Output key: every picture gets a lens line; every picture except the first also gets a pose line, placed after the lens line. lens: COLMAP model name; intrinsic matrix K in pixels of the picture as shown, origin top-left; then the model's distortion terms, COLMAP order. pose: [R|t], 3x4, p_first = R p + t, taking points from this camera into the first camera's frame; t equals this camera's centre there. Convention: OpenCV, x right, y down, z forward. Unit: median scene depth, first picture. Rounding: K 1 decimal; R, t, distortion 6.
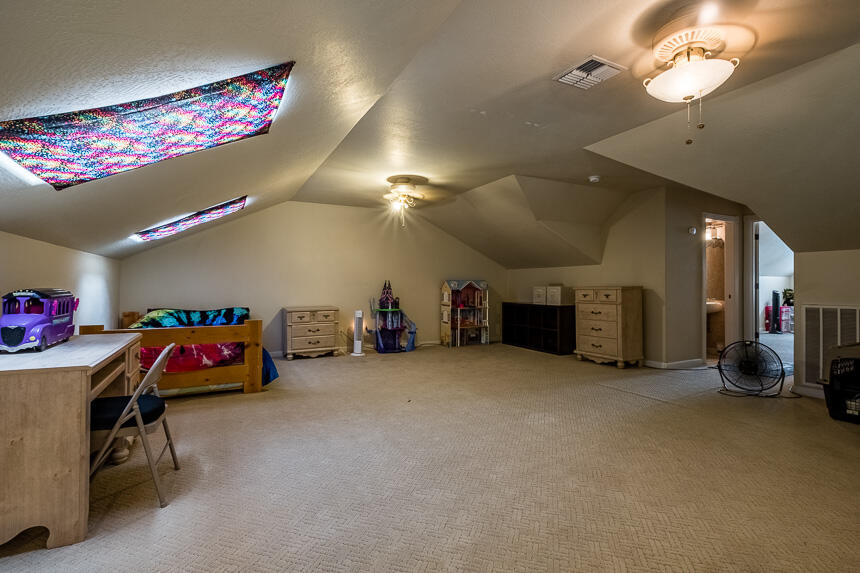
lens RADIAL K [[421.5, 0, 432.7], [0, 421.5, 281.7], [0, 0, 1]] dist [0.003488, -0.000801]
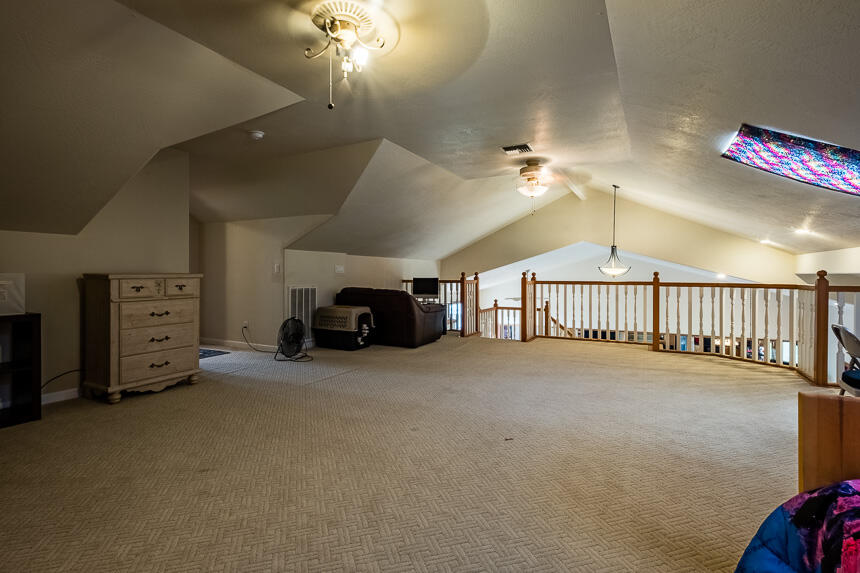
lens RADIAL K [[421.5, 0, 432.7], [0, 421.5, 281.7], [0, 0, 1]] dist [0.003488, -0.000801]
pose [[-0.543096, -0.012369, 0.839580, -0.387700], [-0.009126, 0.999919, 0.008829, 0.014448], [-0.839621, -0.002867, -0.543165, 1.009988]]
